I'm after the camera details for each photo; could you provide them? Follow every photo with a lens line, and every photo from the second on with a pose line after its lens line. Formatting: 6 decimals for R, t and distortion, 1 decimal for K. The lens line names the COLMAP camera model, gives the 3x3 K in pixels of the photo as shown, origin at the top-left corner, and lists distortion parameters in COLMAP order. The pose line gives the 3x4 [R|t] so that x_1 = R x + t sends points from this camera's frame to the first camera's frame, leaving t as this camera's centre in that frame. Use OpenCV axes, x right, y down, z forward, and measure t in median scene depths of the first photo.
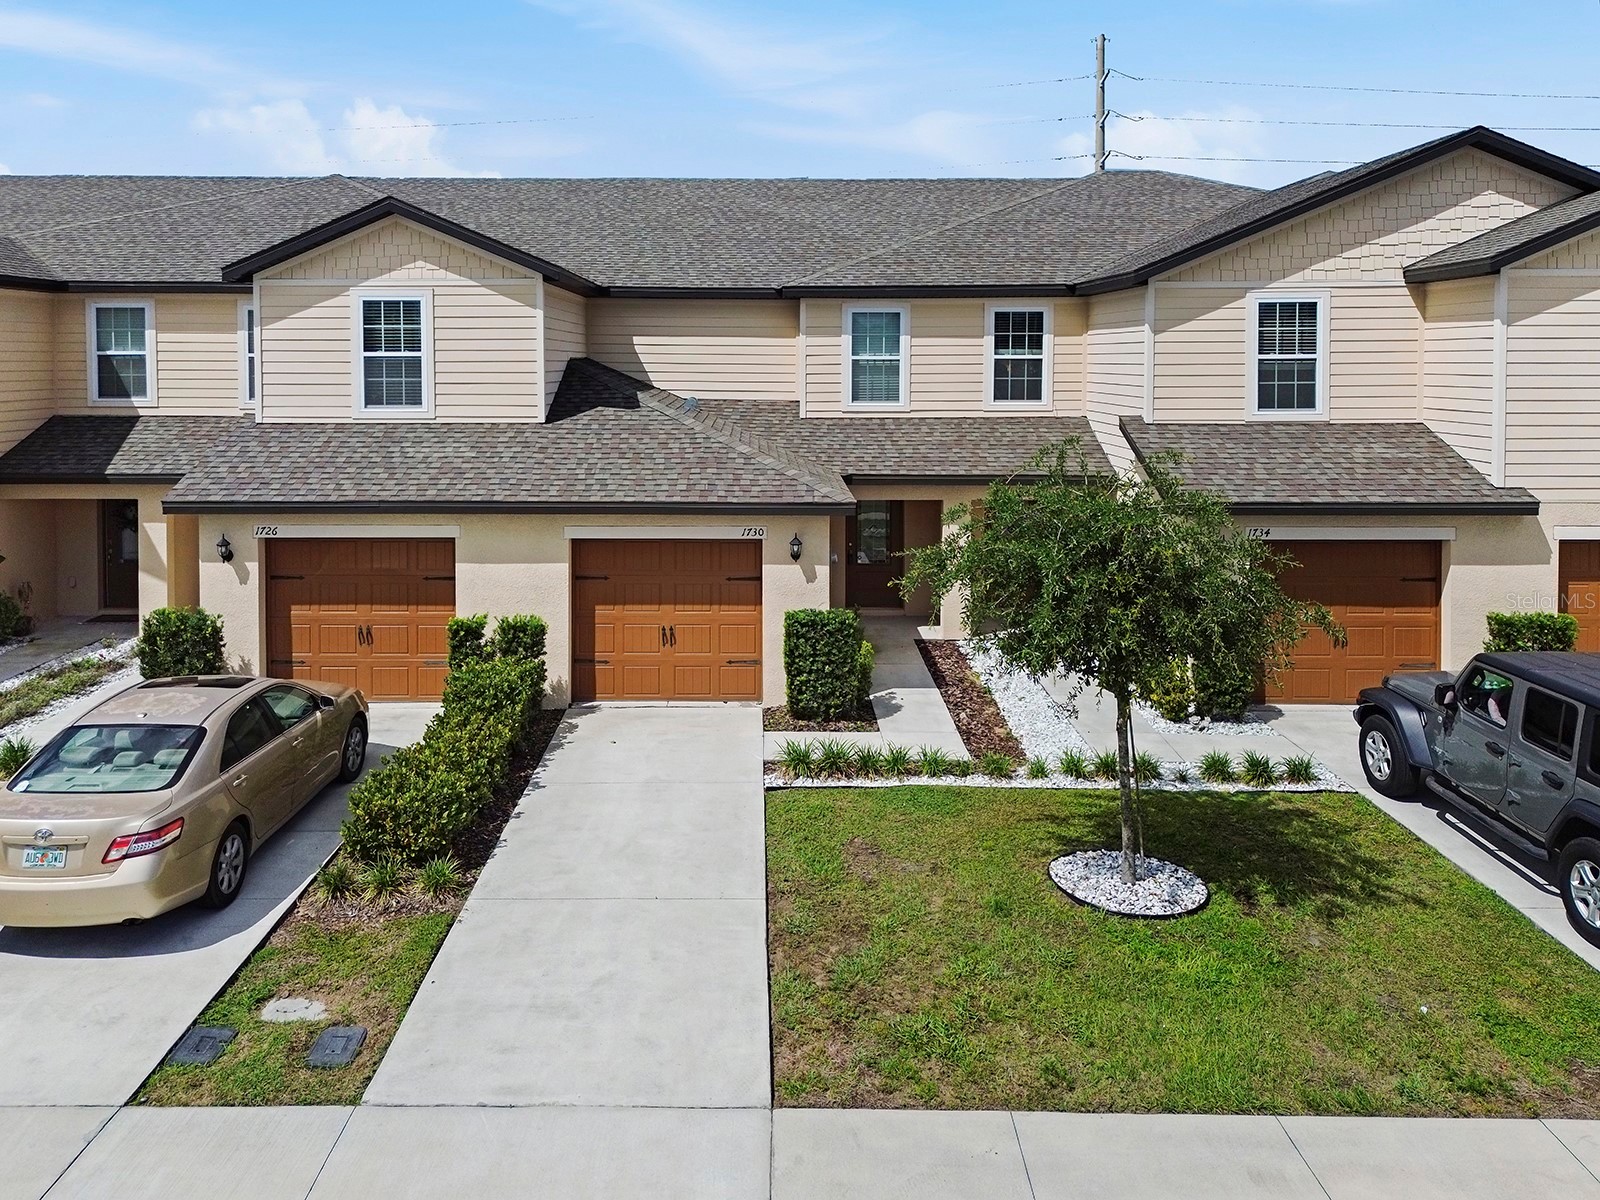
lens RADIAL K [[1155.6, 0, 764.9], [0, 1155.6, 635.1], [0, 0, 1]] dist [0.058486, -0.047951]
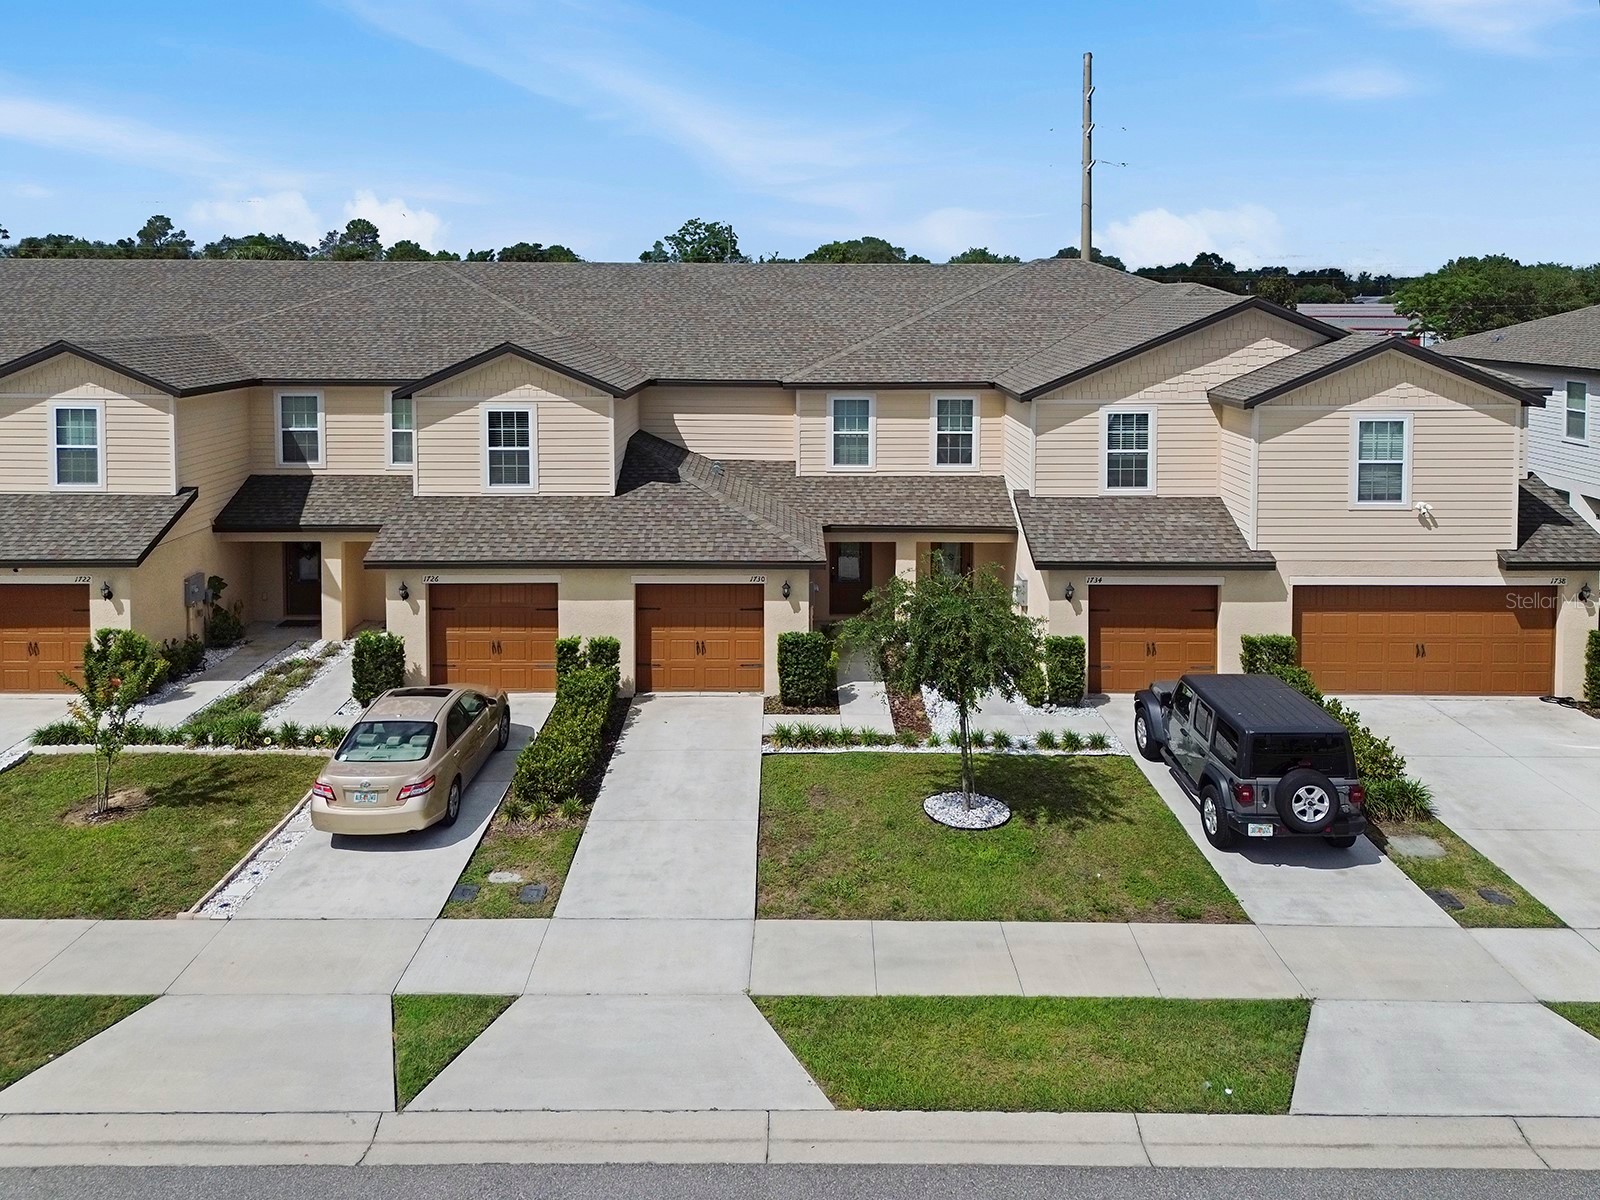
lens RADIAL K [[1155.6, 0, 800.3], [0, 1155.6, 597.5], [0, 0, 1]] dist [0.058486, -0.047951]
pose [[0.999974, 0.000086, 0.007255, 0.034404], [-0.000231, 0.999799, 0.020040, -0.096578], [-0.007252, -0.020041, 0.999773, -0.497800]]
